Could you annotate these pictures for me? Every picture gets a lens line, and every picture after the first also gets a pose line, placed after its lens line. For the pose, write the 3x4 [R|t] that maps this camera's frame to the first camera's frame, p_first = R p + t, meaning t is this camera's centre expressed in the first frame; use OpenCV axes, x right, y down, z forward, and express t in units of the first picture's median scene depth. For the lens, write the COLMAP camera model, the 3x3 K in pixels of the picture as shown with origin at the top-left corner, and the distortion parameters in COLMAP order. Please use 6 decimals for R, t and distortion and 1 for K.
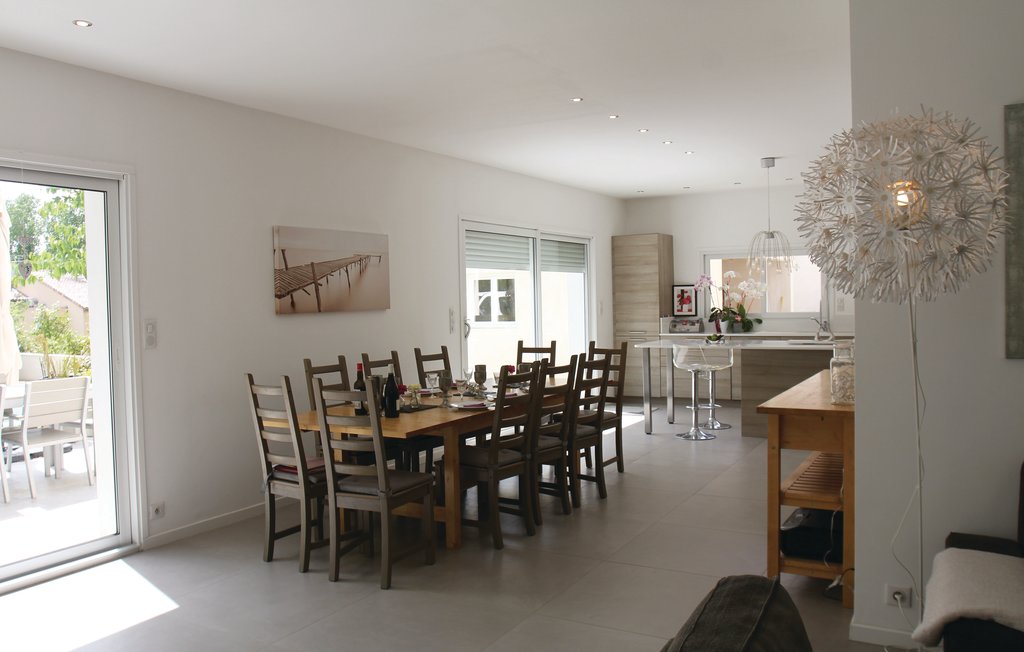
lens RADIAL K [[816.4, 0, 512.0], [0, 816.4, 326.0], [0, 0, 1]] dist [-0.054400, -0.000838]
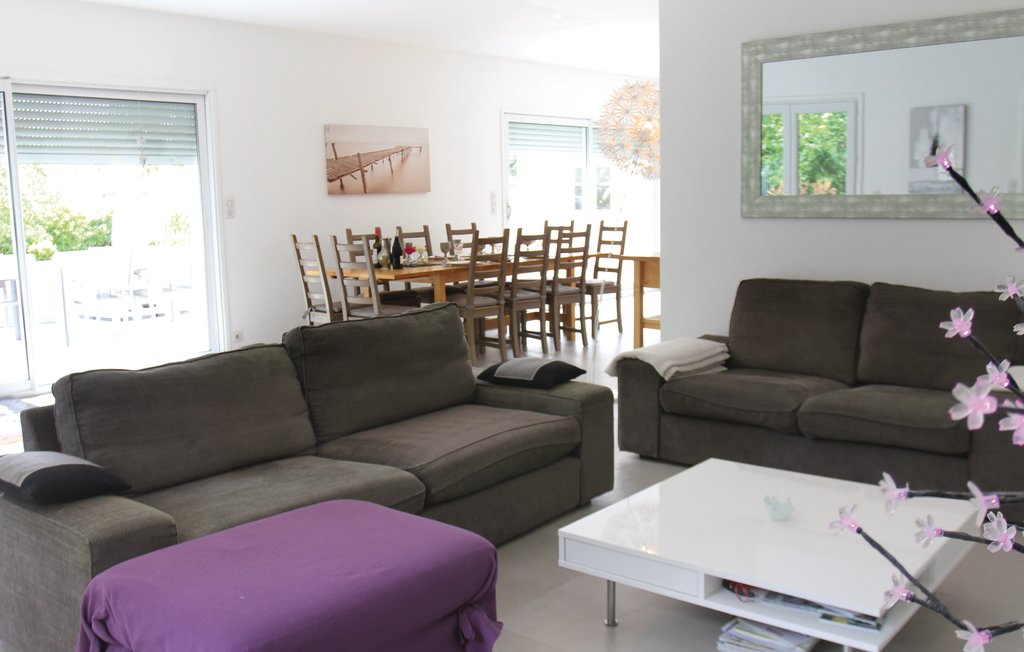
lens RADIAL K [[947.0, 0, 512.0], [0, 947.0, 326.0], [0, 0, 1]] dist [-0.049908, -0.002050]
pose [[0.982733, 0.026154, -0.183173, 0.266880], [-0.006182, 0.994048, 0.108769, 0.027251], [0.184928, -0.105759, 0.977045, -0.412506]]
